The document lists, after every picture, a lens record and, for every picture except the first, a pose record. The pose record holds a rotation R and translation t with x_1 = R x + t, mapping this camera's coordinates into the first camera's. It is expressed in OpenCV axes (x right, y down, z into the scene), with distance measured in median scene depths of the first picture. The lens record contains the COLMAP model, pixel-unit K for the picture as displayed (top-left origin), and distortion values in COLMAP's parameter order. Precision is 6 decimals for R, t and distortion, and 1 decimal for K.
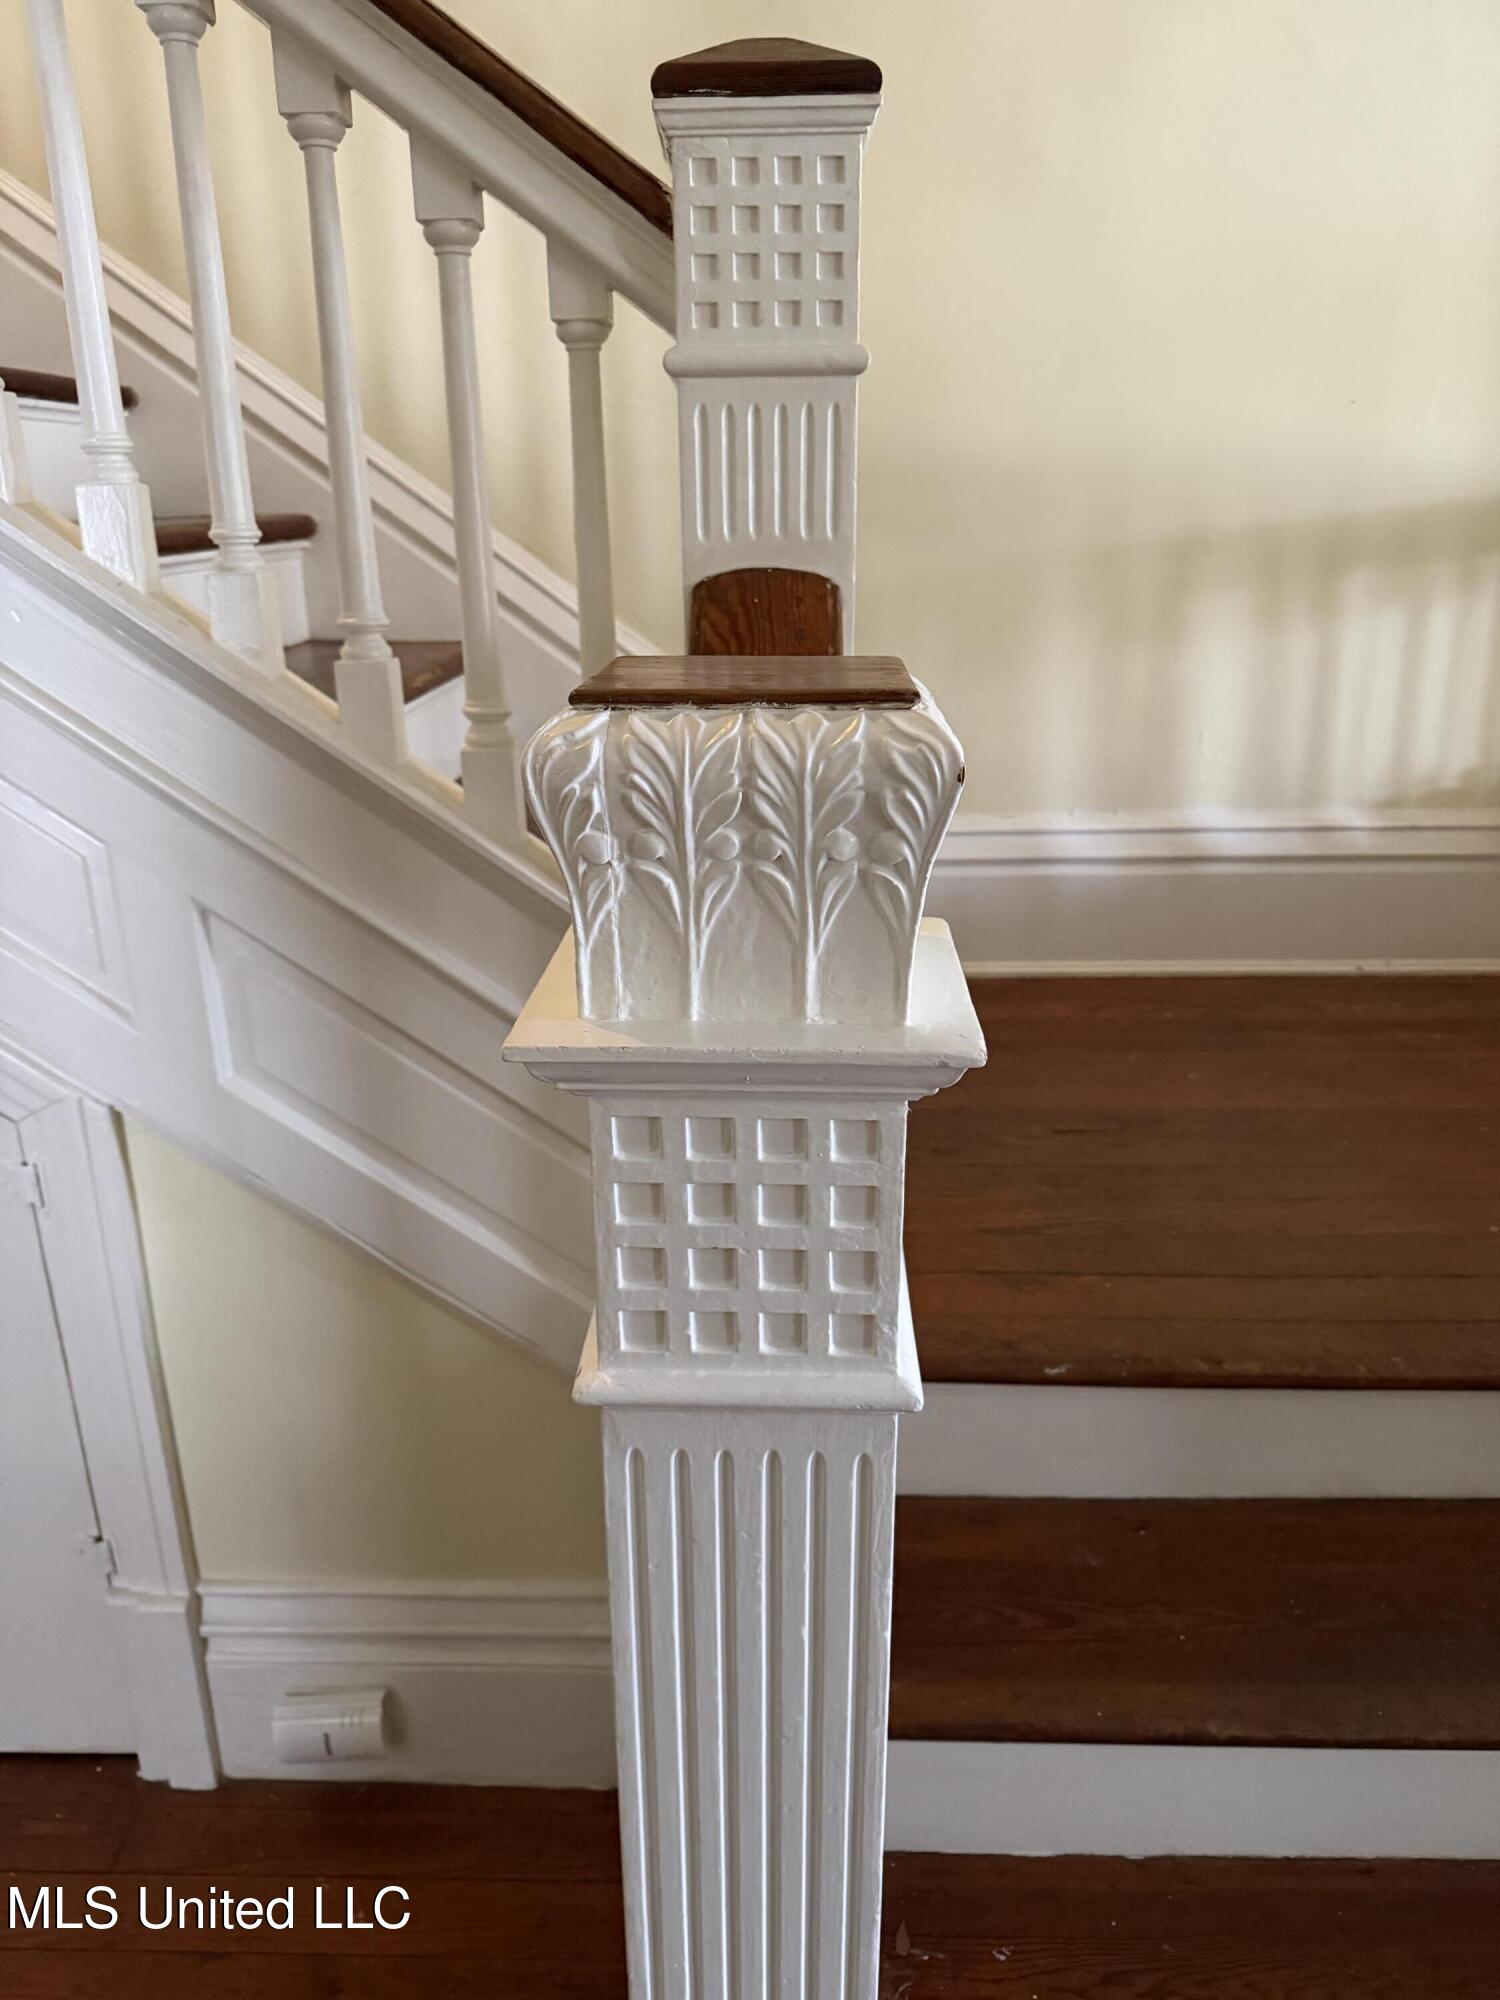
lens RADIAL K [[1644.7, 0, 750.0], [0, 1644.7, 1000.0], [0, 0, 1]] dist [0.095974, -0.260081]
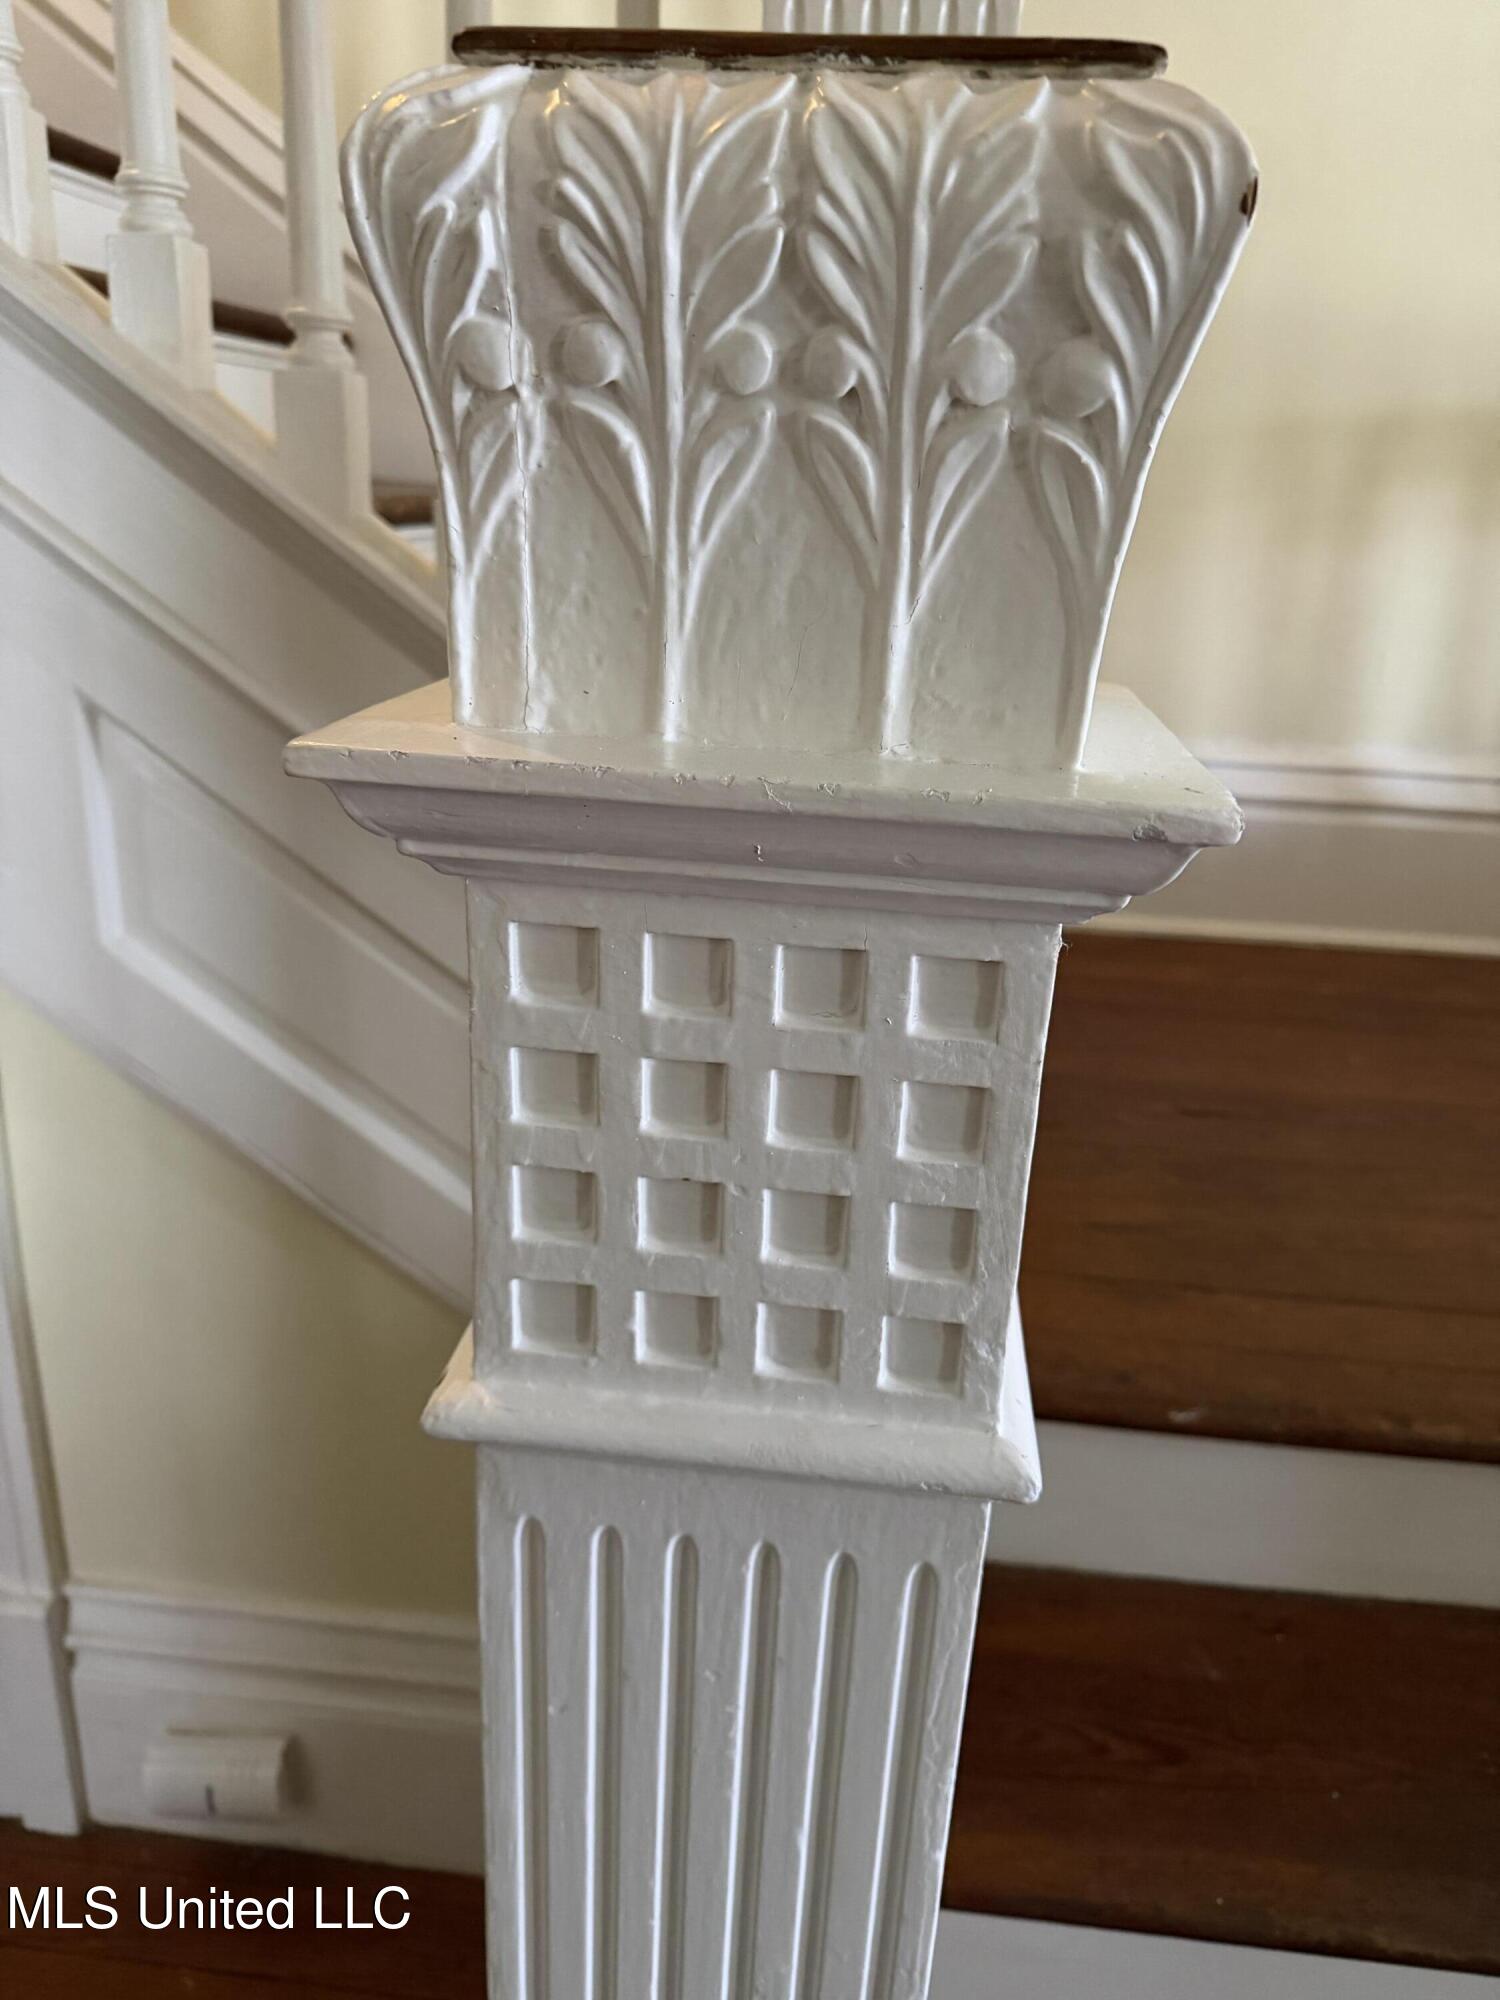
lens RADIAL K [[1644.7, 0, 750.0], [0, 1644.7, 1000.0], [0, 0, 1]] dist [0.095974, -0.260081]
pose [[0.996069, 0.074850, -0.047370, 0.022779], [-0.074560, 0.997185, 0.007864, 0.087179], [0.047826, -0.004301, 0.998846, 0.463693]]
